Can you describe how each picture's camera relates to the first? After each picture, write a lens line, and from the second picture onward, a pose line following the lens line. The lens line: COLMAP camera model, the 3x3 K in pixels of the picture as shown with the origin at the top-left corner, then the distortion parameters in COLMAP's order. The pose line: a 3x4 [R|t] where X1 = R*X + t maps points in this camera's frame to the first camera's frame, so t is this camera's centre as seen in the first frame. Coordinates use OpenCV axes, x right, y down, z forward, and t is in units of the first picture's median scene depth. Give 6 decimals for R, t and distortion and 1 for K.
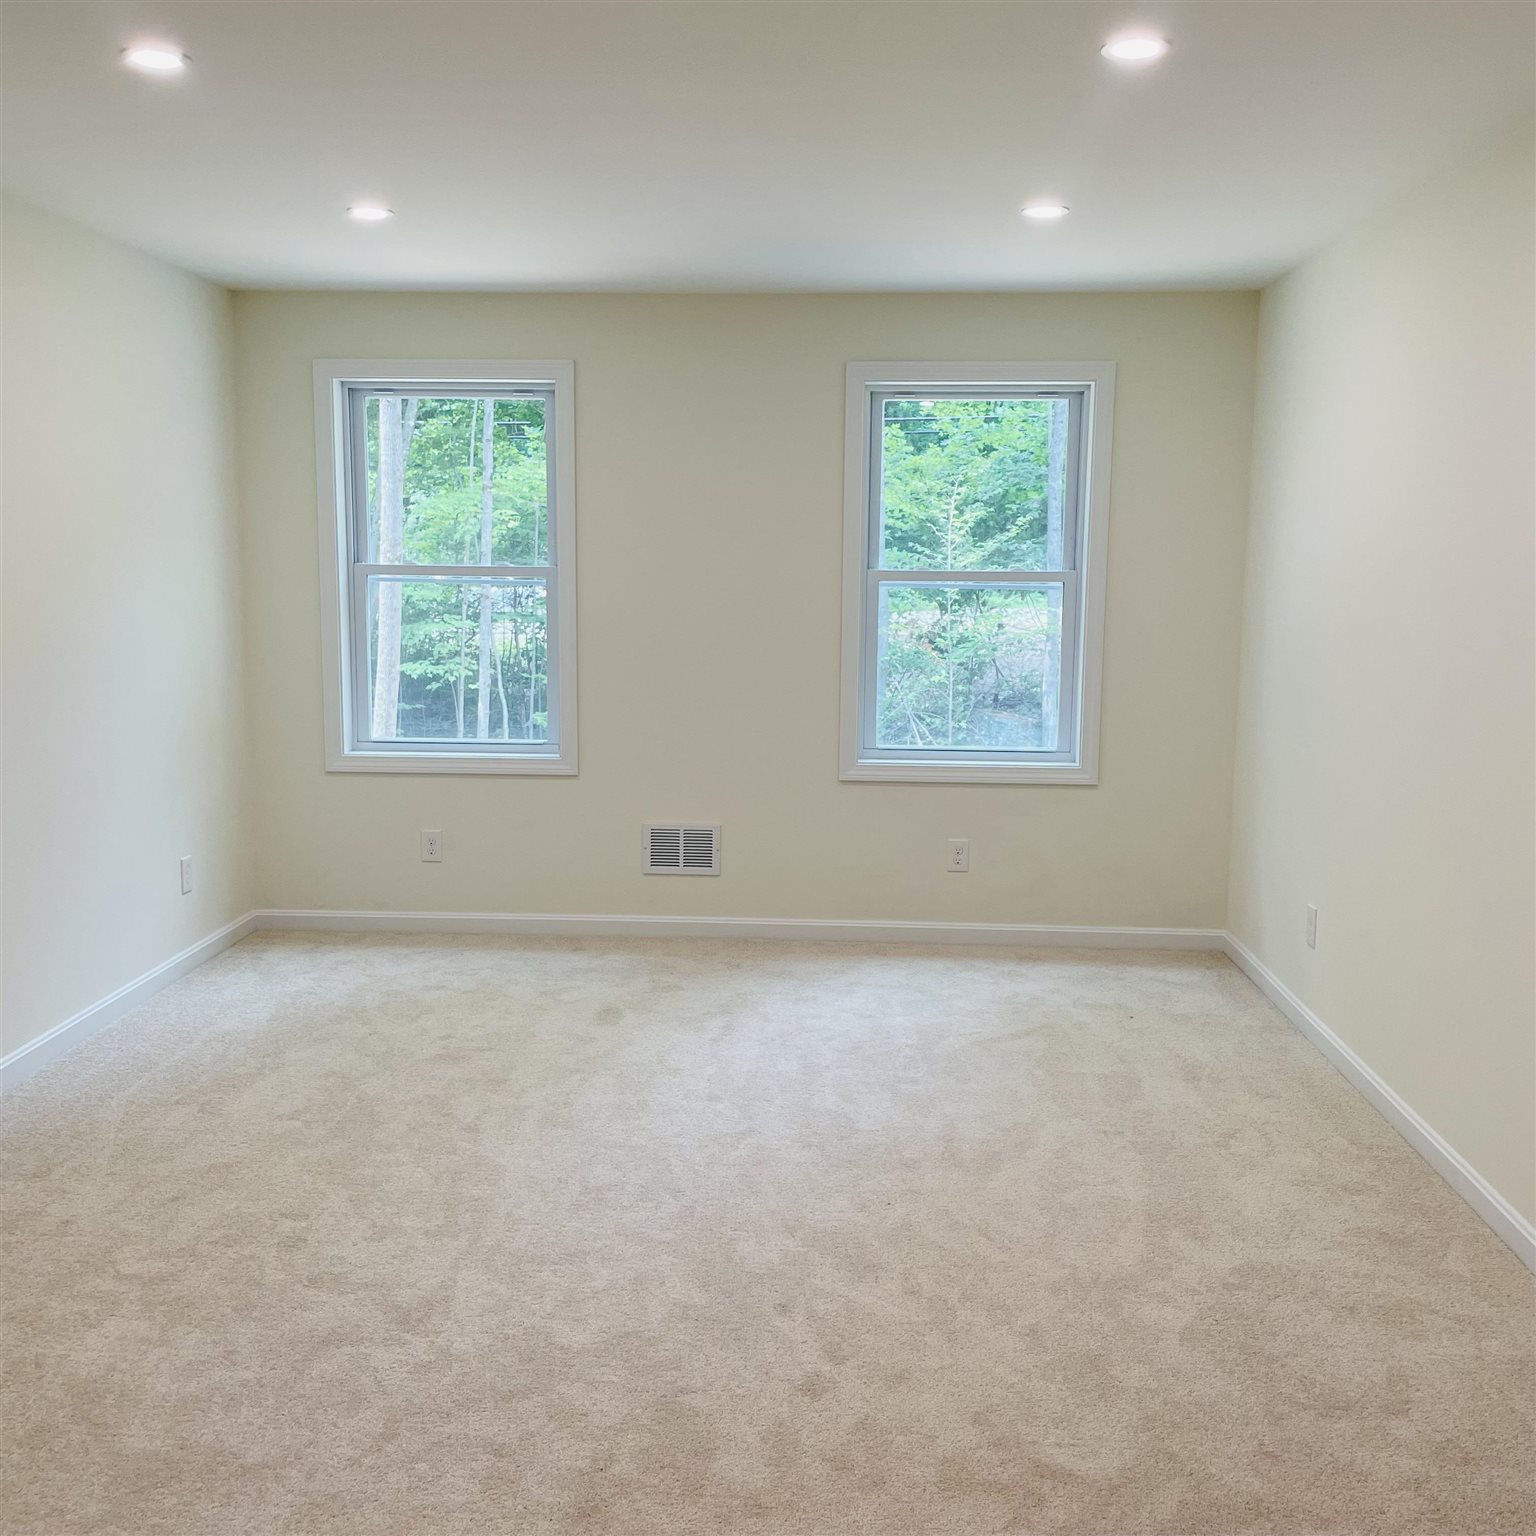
lens RADIAL K [[1582.2, 0, 776.8], [0, 1582.2, 768.4], [0, 0, 1]] dist [0.020210, 0.000000]
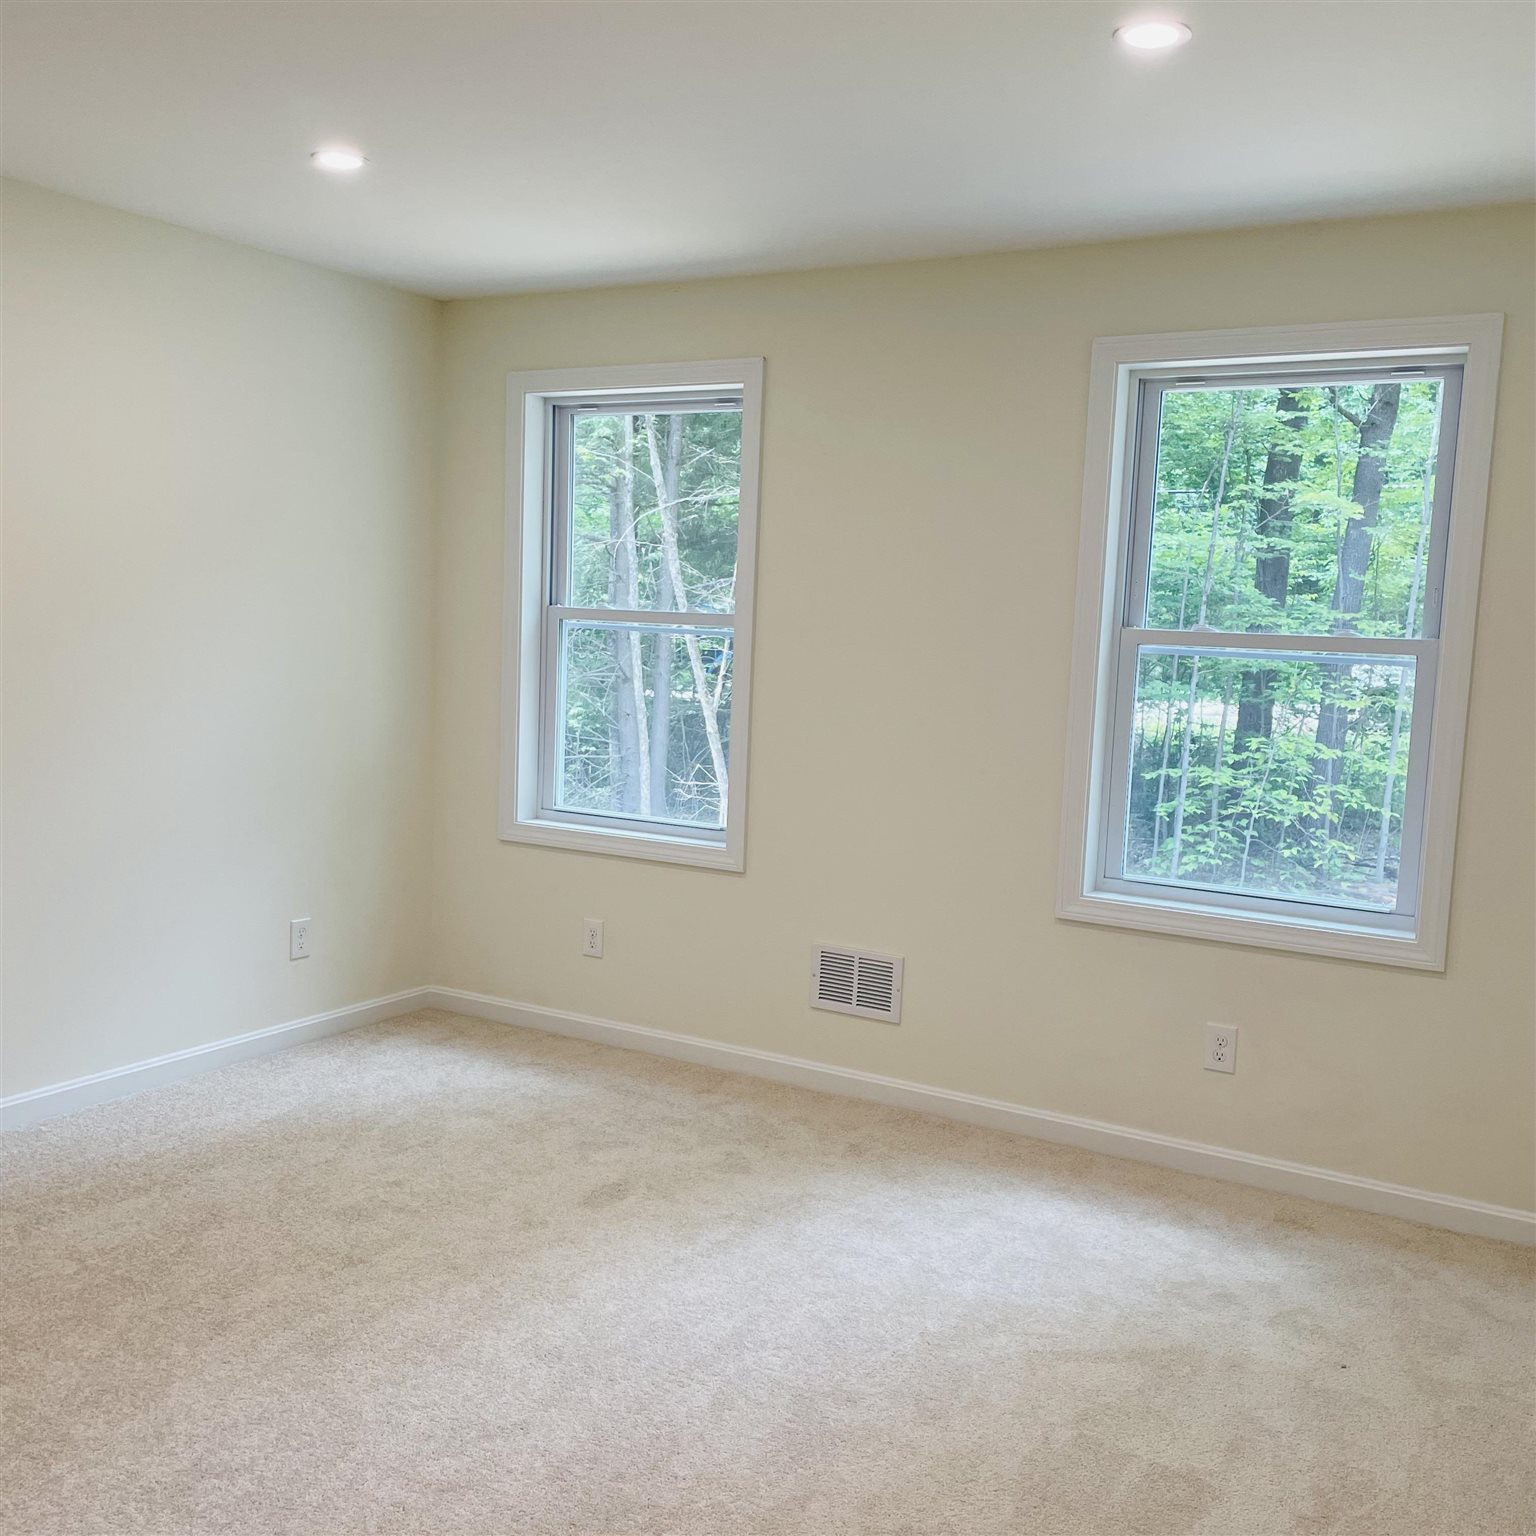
lens RADIAL K [[1582.2, 0, 761.9], [0, 1582.2, 771.1], [0, 0, 1]] dist [0.020210, 0.000000]
pose [[0.872947, 0.072695, -0.482368, 0.288770], [-0.091362, 0.995700, -0.015282, -0.038748], [0.479183, 0.057410, 0.875835, 0.325387]]
